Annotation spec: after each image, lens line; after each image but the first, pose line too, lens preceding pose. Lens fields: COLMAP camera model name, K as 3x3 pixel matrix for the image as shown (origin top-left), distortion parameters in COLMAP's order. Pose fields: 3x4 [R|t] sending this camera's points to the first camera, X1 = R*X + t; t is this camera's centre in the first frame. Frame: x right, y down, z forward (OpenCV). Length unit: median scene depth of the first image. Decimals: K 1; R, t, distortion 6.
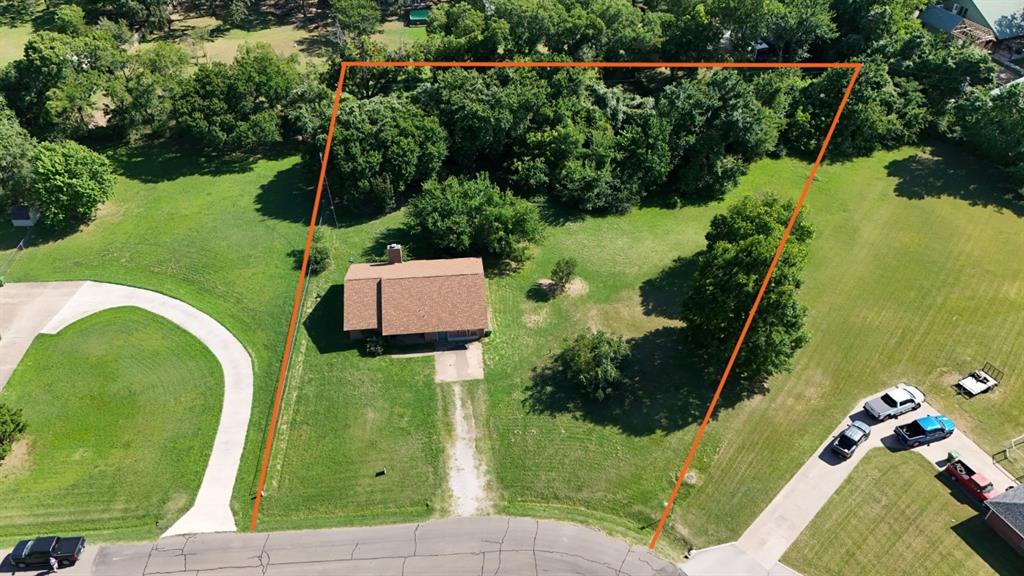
lens RADIAL K [[758.8, 0, 501.4], [0, 758.8, 287.1], [0, 0, 1]] dist [0.049092, 0.000058]
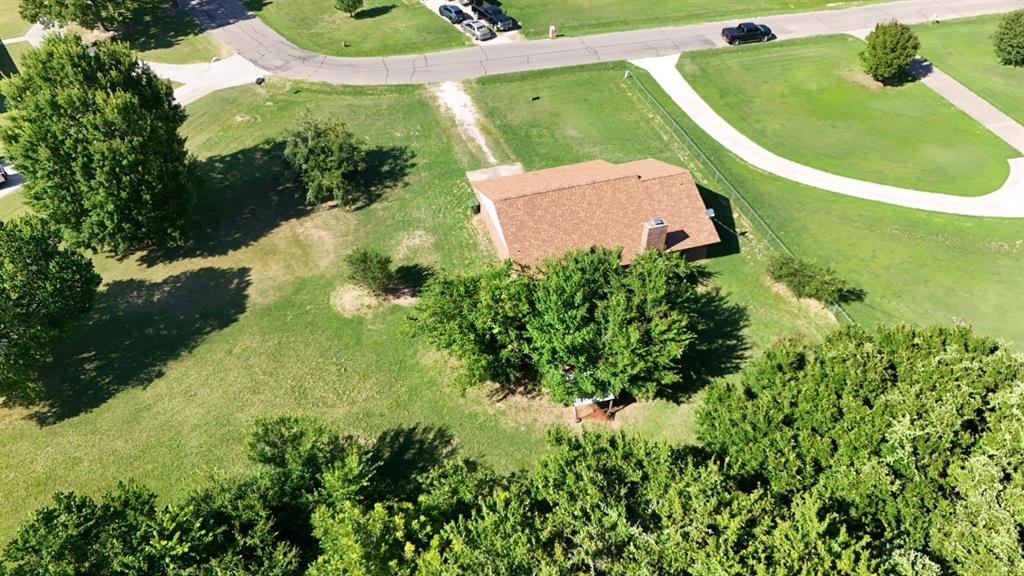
lens RADIAL K [[758.8, 0, 501.4], [0, 758.8, 287.1], [0, 0, 1]] dist [0.049092, 0.000058]
pose [[-0.977172, 0.156234, -0.143964, 0.079838], [-0.120564, 0.150150, 0.981285, -0.704588], [0.174927, 0.976241, -0.127886, 1.263354]]
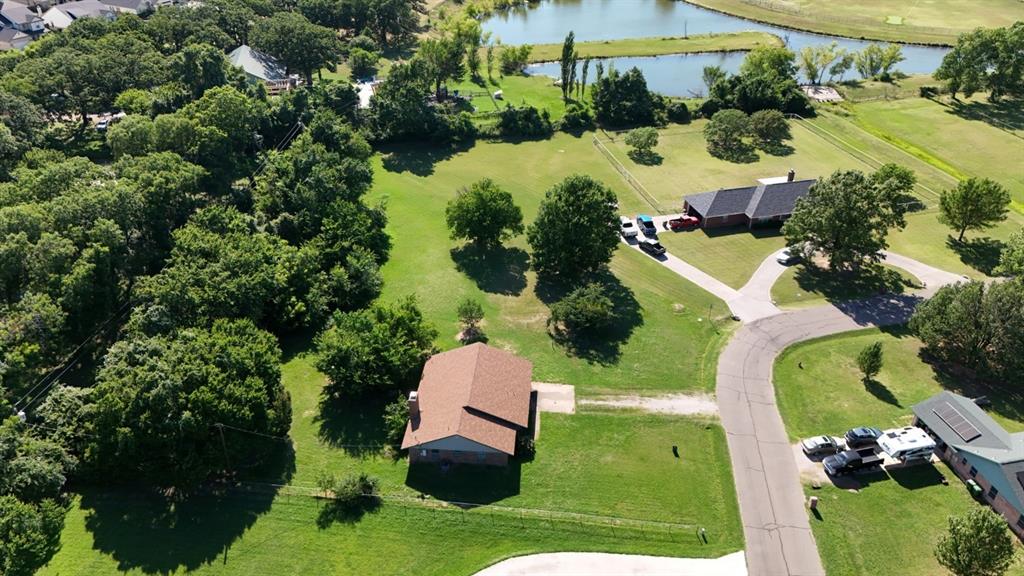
lens RADIAL K [[758.8, 0, 501.4], [0, 758.8, 287.1], [0, 0, 1]] dist [0.049092, 0.000058]
pose [[0.168279, -0.513076, 0.841686, -0.949085], [0.627804, 0.714076, 0.309770, -0.417977], [-0.759963, 0.476287, 0.442275, 0.515099]]
